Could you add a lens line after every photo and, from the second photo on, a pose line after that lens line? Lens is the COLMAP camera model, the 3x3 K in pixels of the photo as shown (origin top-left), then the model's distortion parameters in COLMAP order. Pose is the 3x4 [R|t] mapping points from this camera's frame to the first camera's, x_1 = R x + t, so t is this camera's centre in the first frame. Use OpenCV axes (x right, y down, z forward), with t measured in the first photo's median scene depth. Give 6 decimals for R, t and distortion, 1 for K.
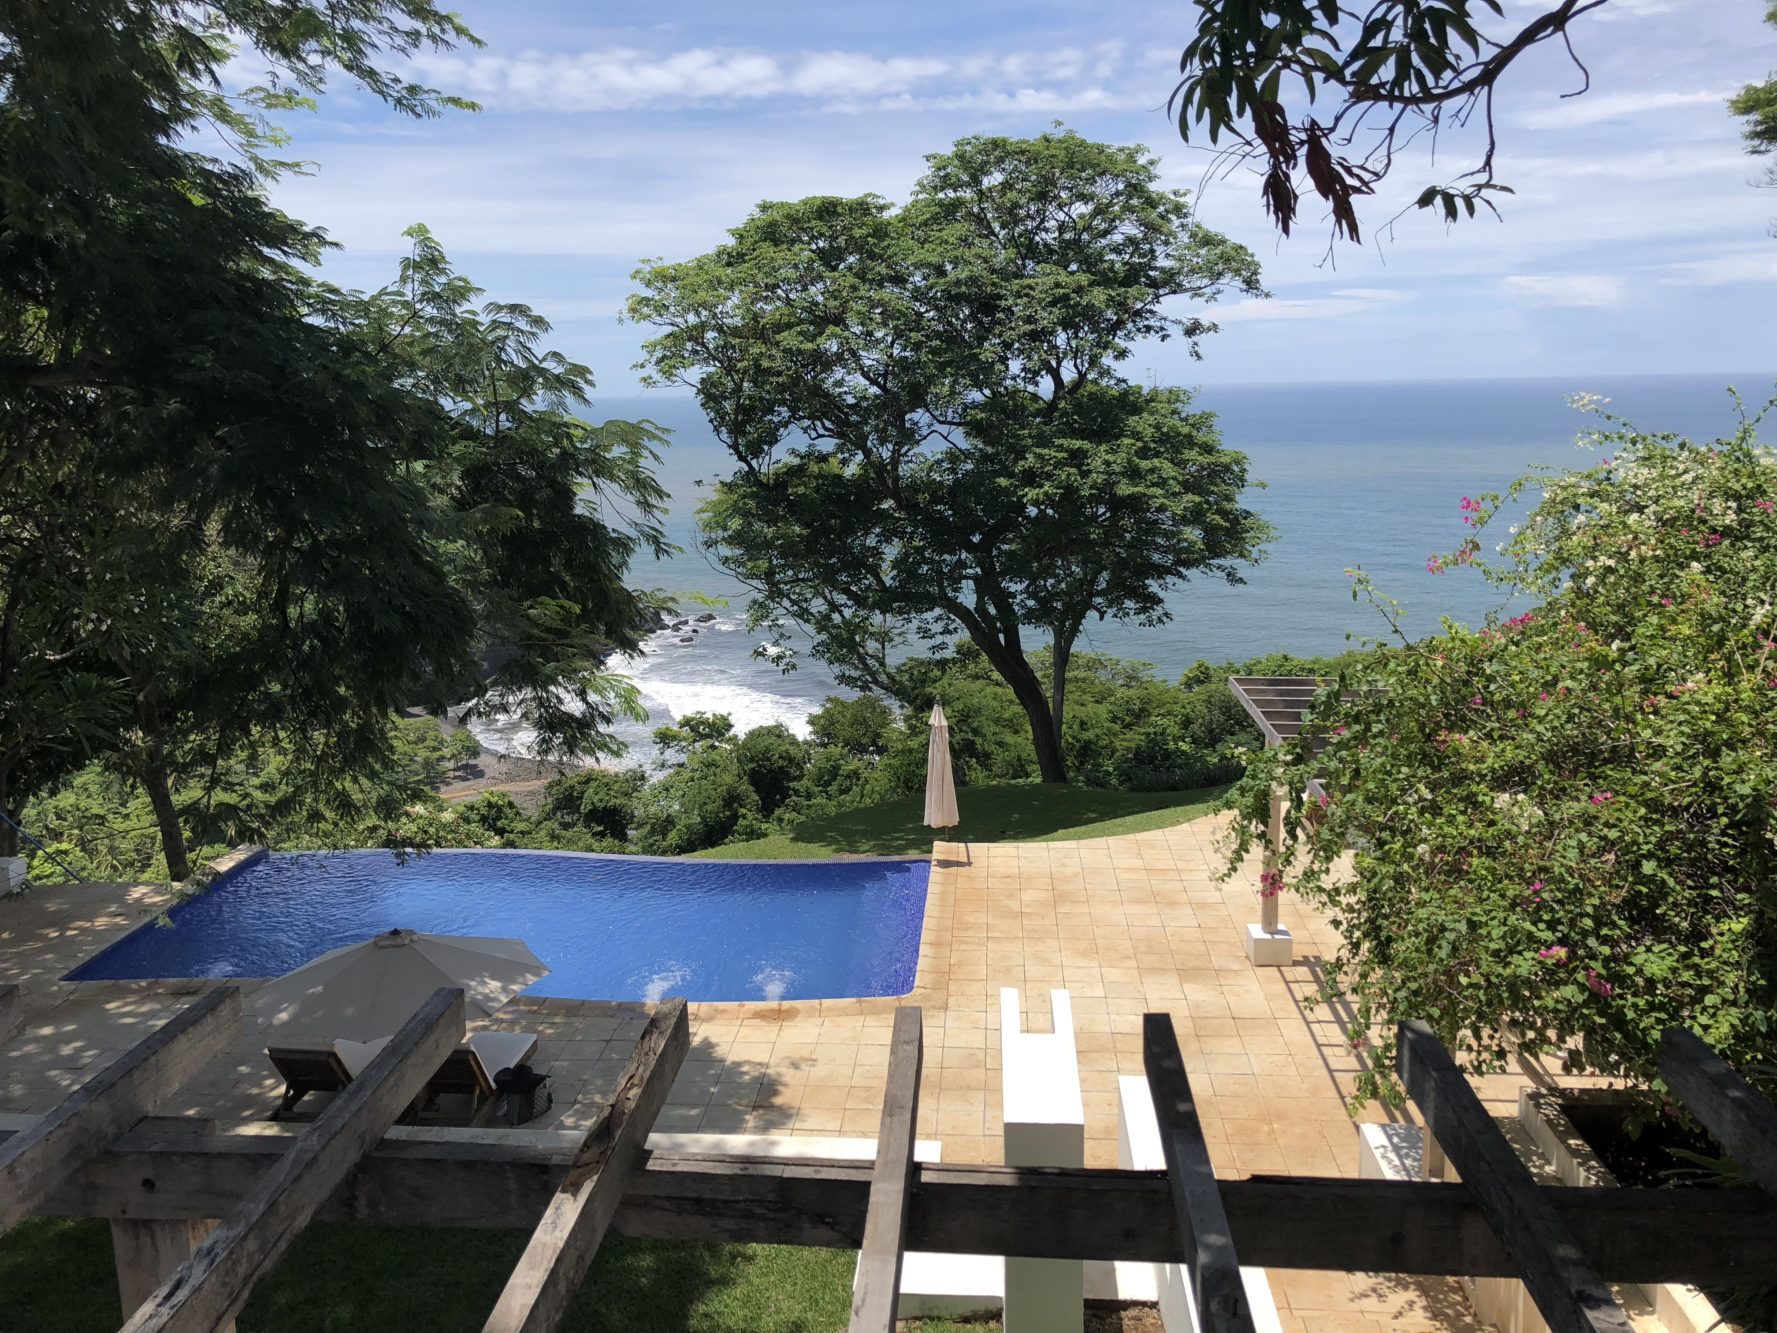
lens RADIAL K [[1453.1, 0, 885.1], [0, 1453.1, 664.9], [0, 0, 1]] dist [0.053121, -0.059050]
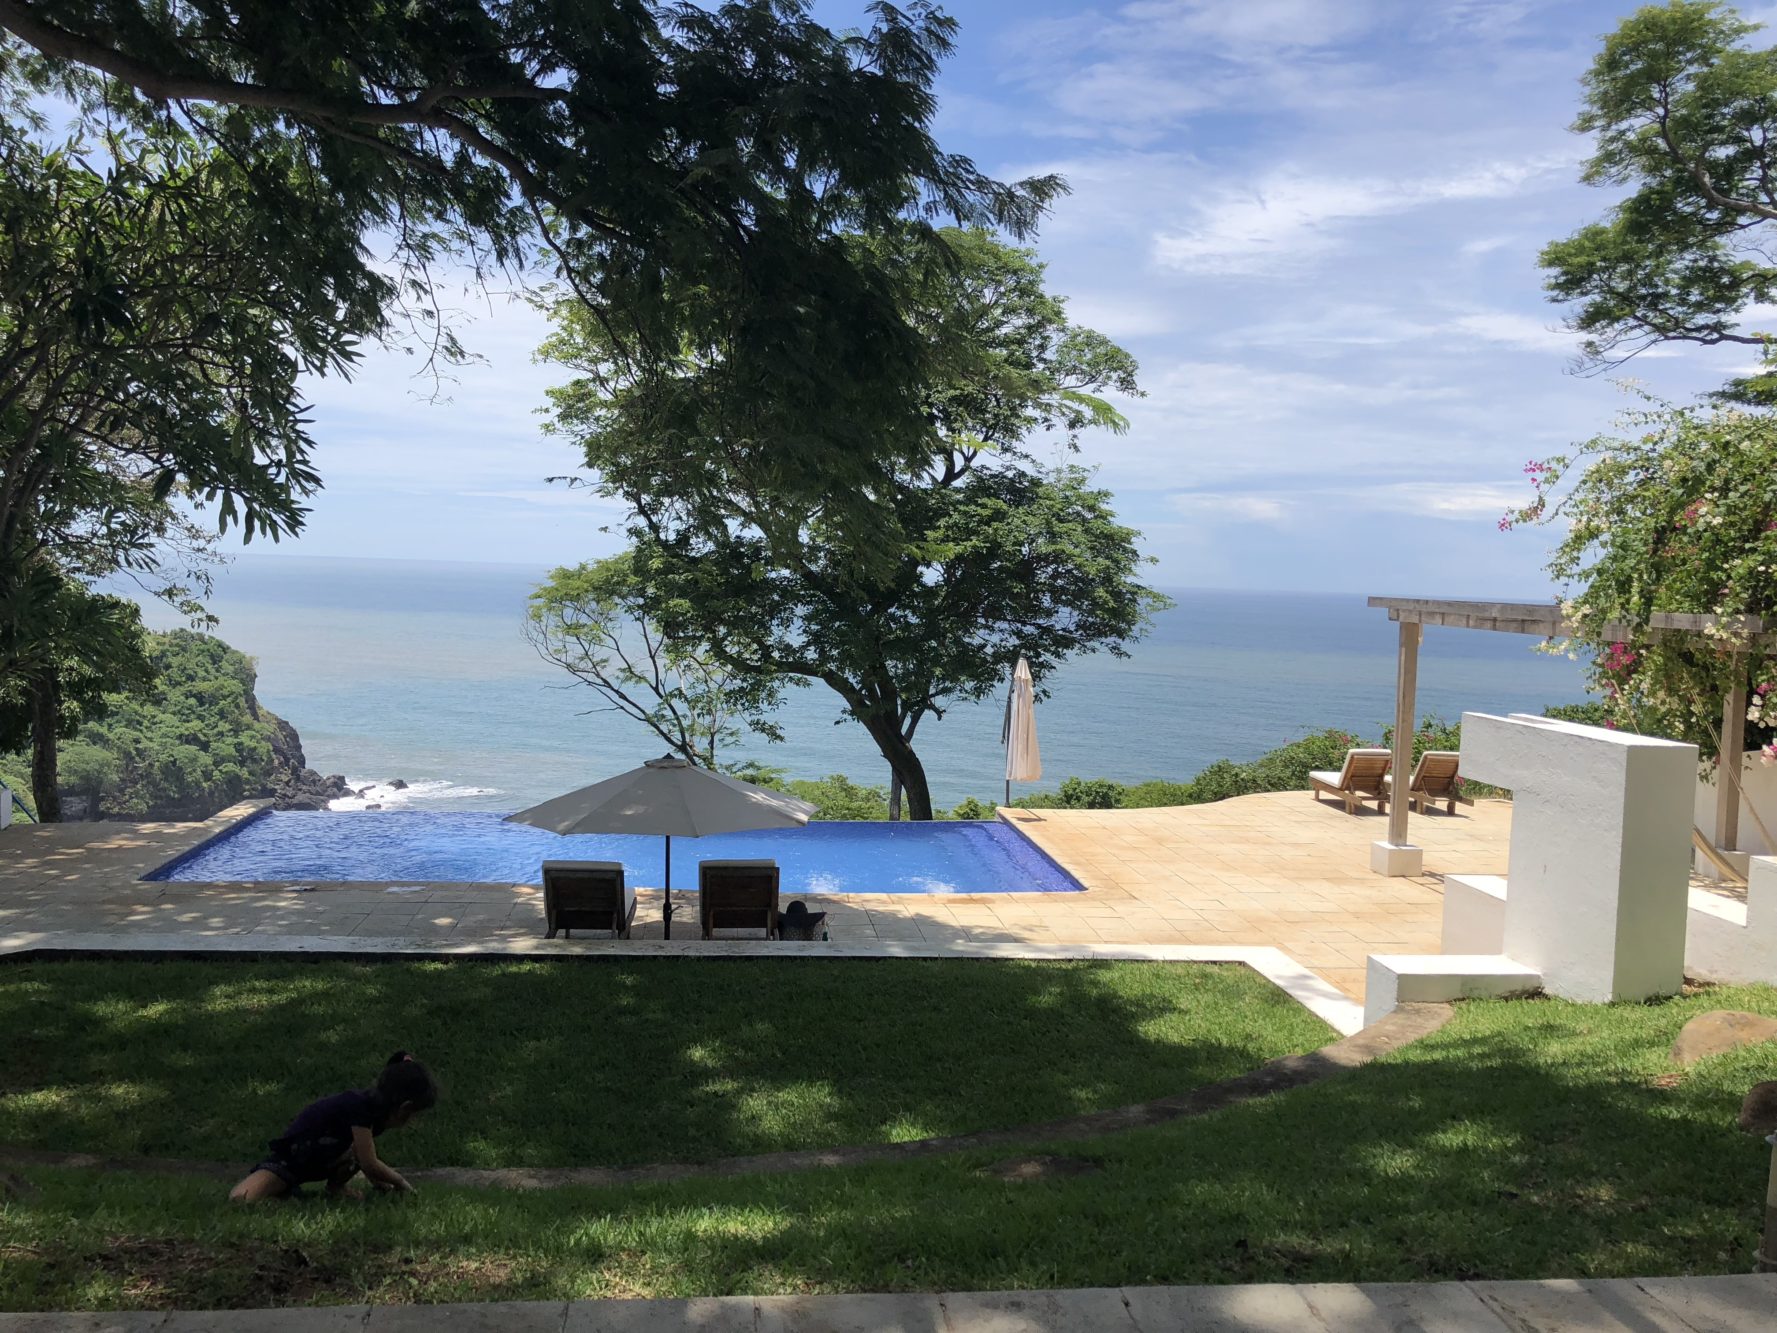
lens RADIAL K [[1453.1, 0, 891.4], [0, 1453.1, 674.9], [0, 0, 1]] dist [0.053121, -0.059050]
pose [[0.977402, 0.040319, 0.207507, -0.095783], [-0.015761, 0.992809, -0.118669, 0.058363], [-0.210799, 0.112717, 0.971009, 0.013802]]
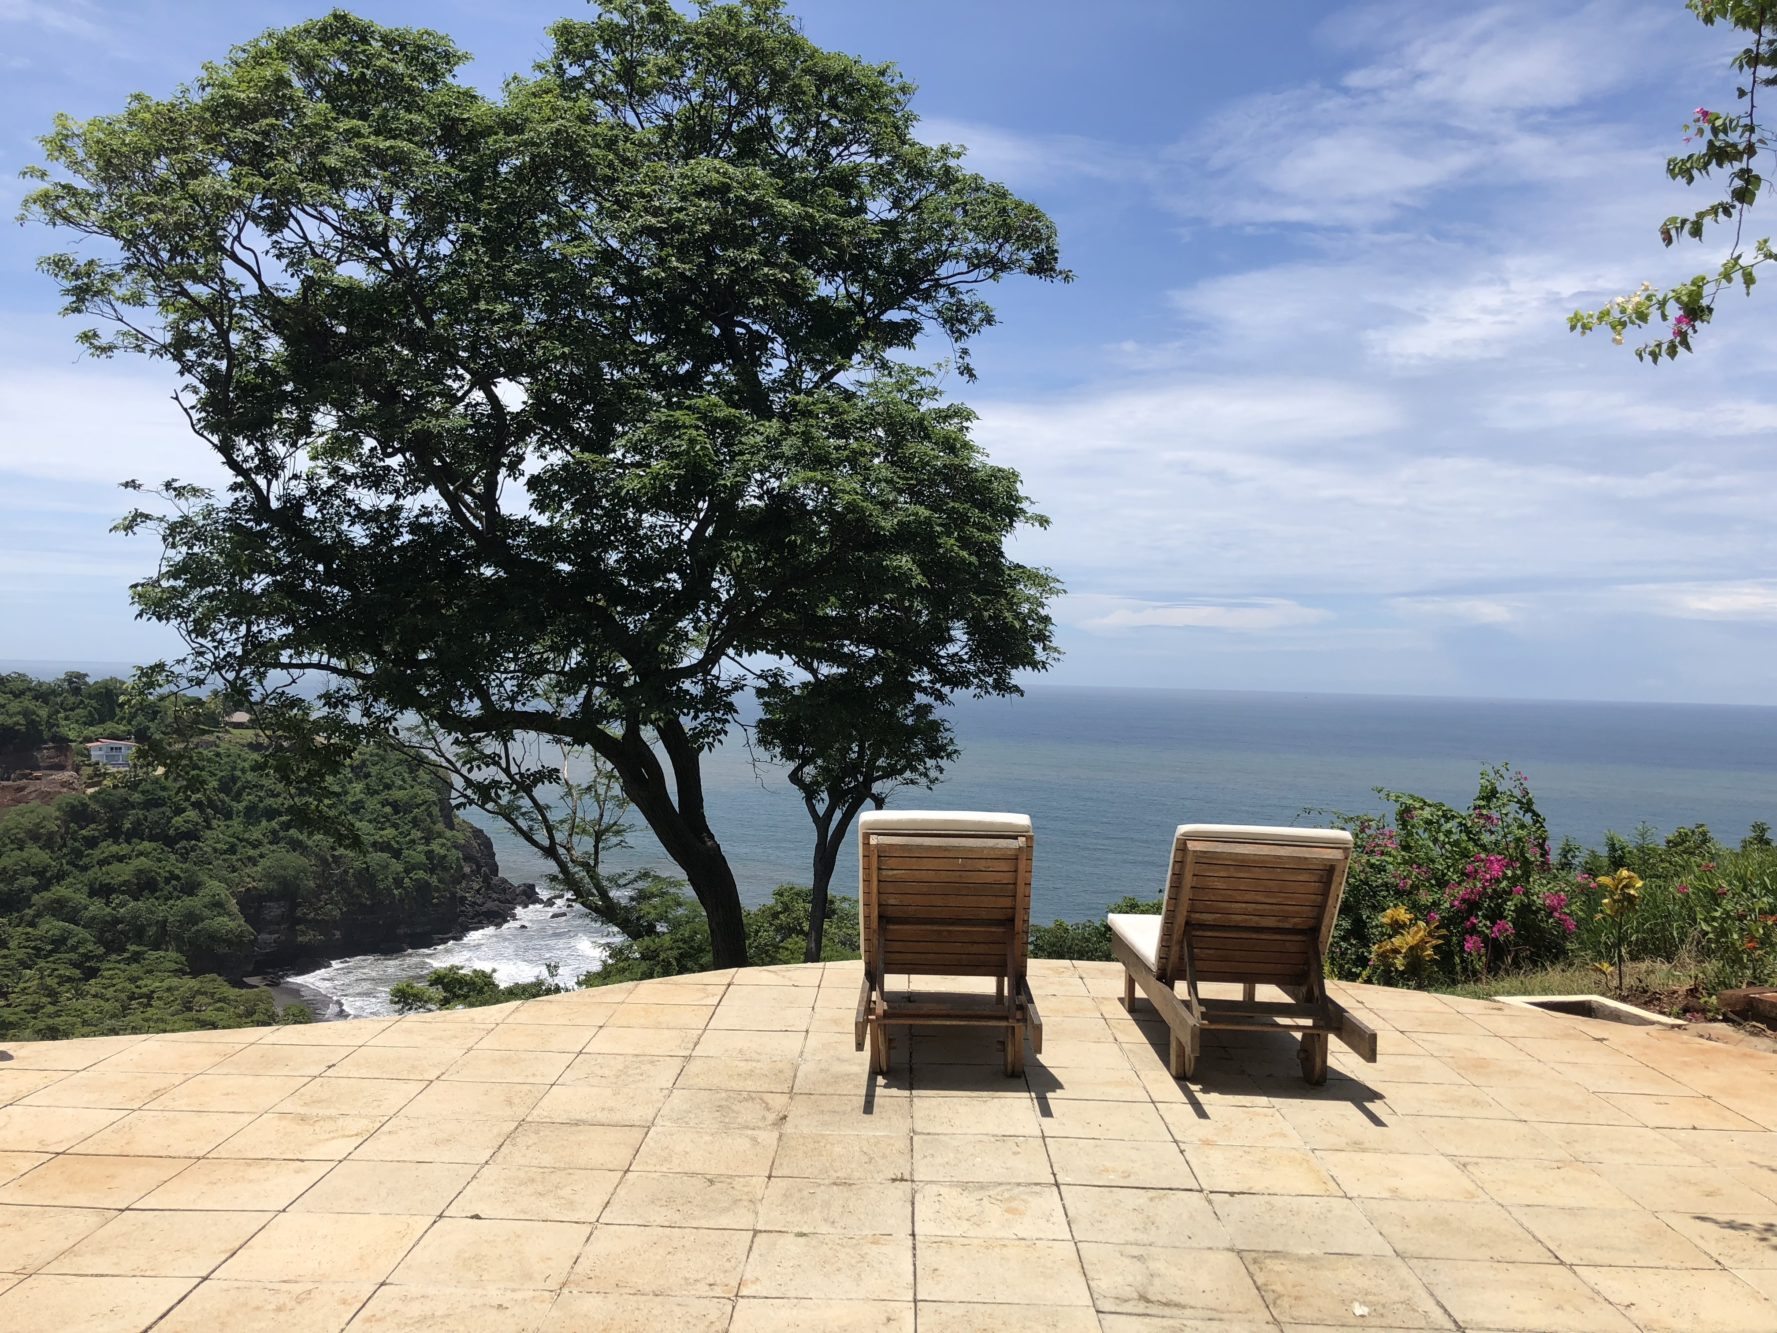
lens RADIAL K [[1453.1, 0, 854.8], [0, 1453.1, 637.7], [0, 0, 1]] dist [0.053121, -0.059050]
pose [[0.998100, 0.046897, 0.039975, 0.102545], [-0.037228, 0.975836, -0.215310, 0.038838], [-0.049106, 0.213413, 0.975727, 0.275804]]
